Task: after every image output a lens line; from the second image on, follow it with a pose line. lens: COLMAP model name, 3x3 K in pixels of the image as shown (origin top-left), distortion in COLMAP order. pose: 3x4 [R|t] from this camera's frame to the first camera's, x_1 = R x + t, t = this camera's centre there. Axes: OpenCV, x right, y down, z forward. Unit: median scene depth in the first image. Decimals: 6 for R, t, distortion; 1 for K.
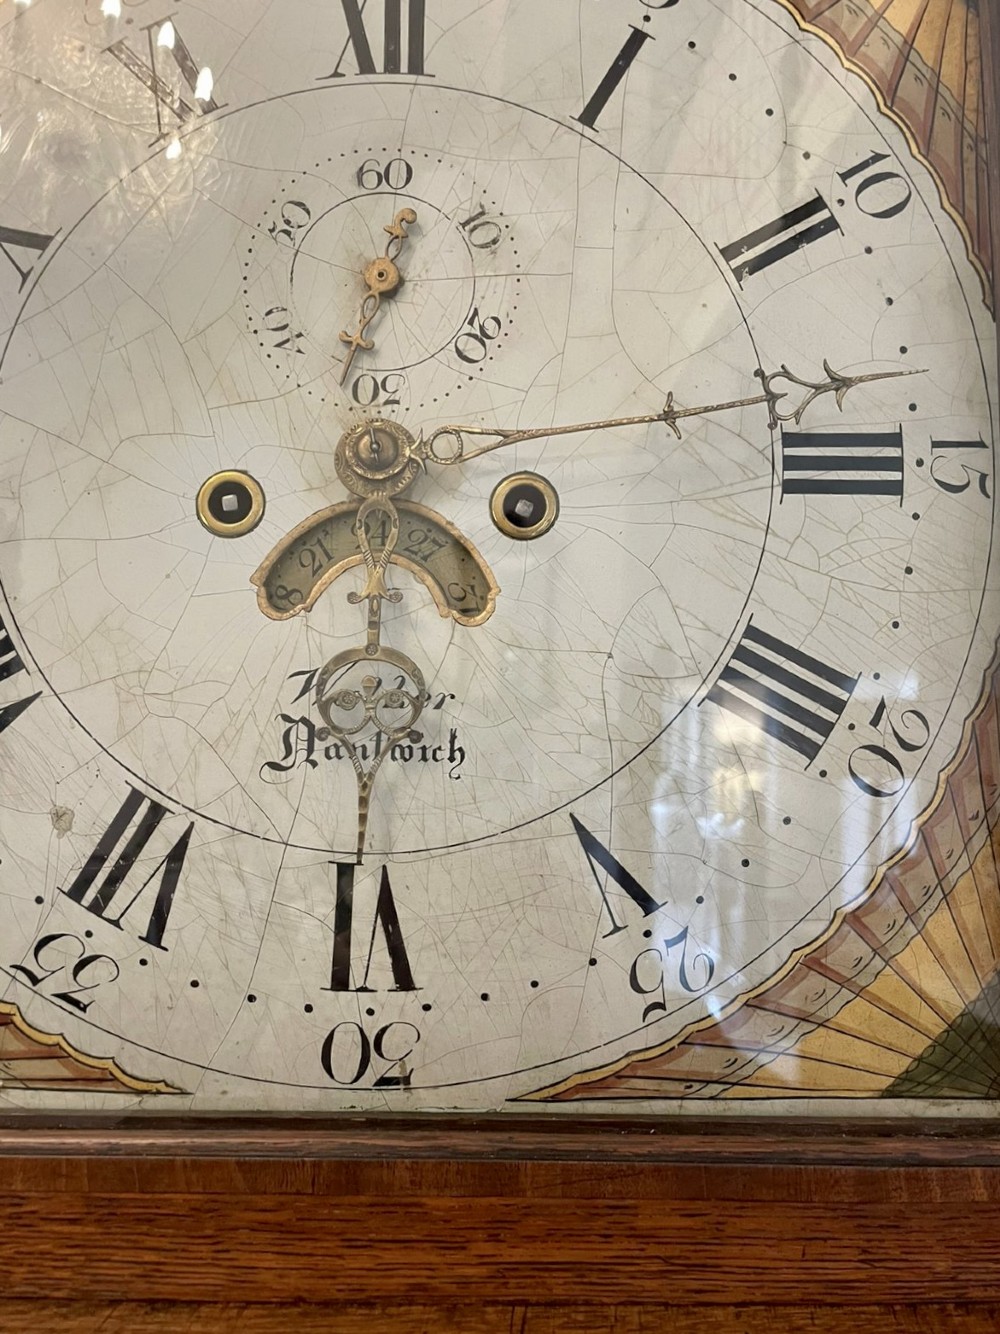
lens RADIAL K [[1019.8, 0, 506.5], [0, 1019.8, 669.9], [0, 0, 1]] dist [0.052957, -0.067267]
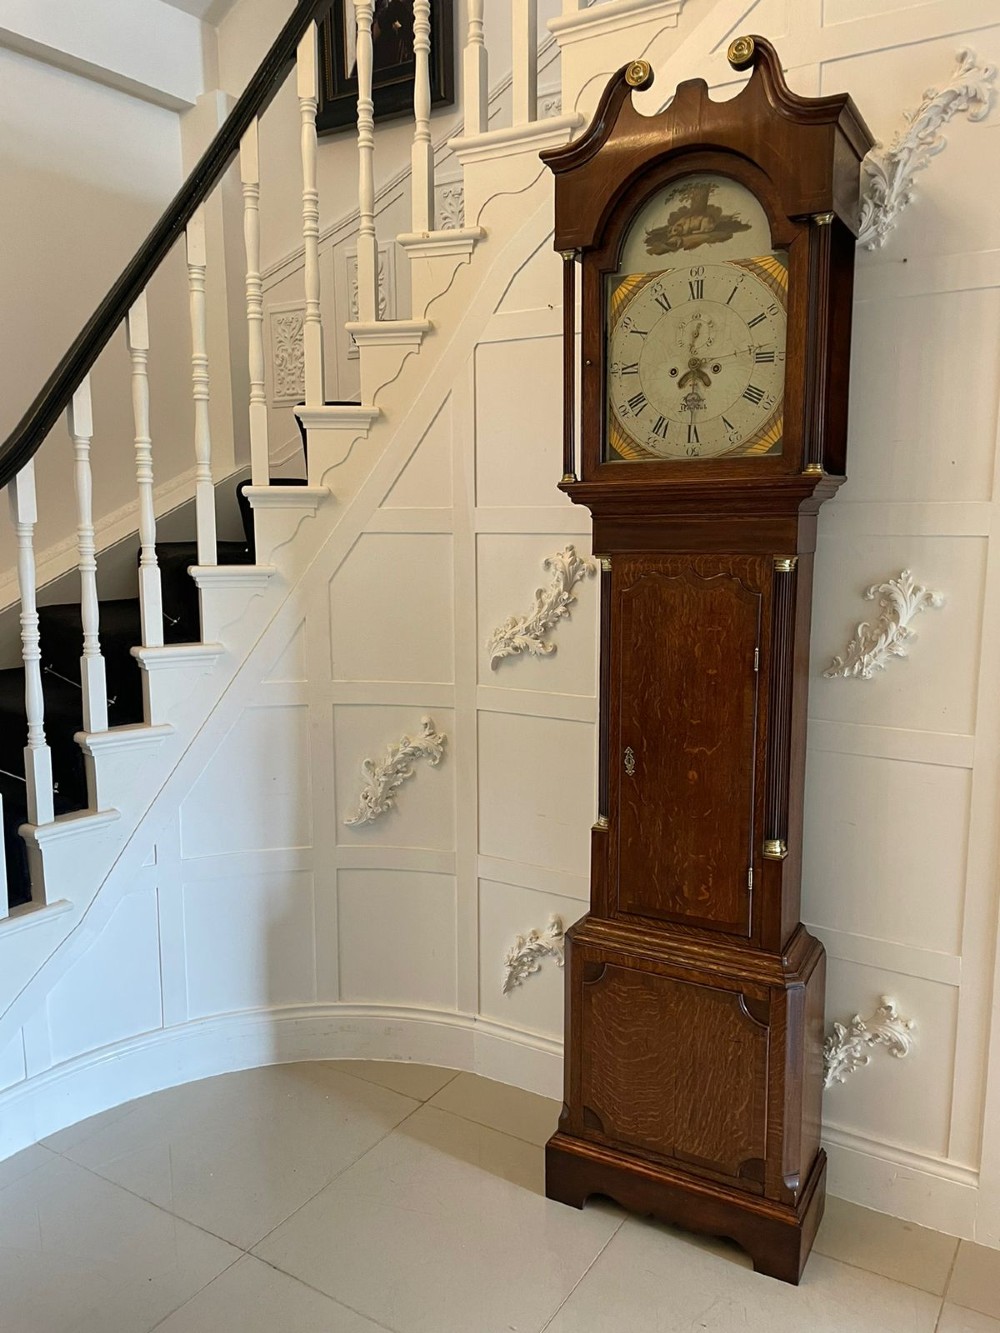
lens RADIAL K [[1008.1, 0, 496.2], [0, 1008.1, 664.6], [0, 0, 1]] dist [0.092231, -0.119532]
pose [[0.881792, 0.052821, -0.468671, 2.004135], [0.057410, 0.974298, 0.217823, 0.194957], [0.468131, -0.218981, 0.856096, -5.887440]]
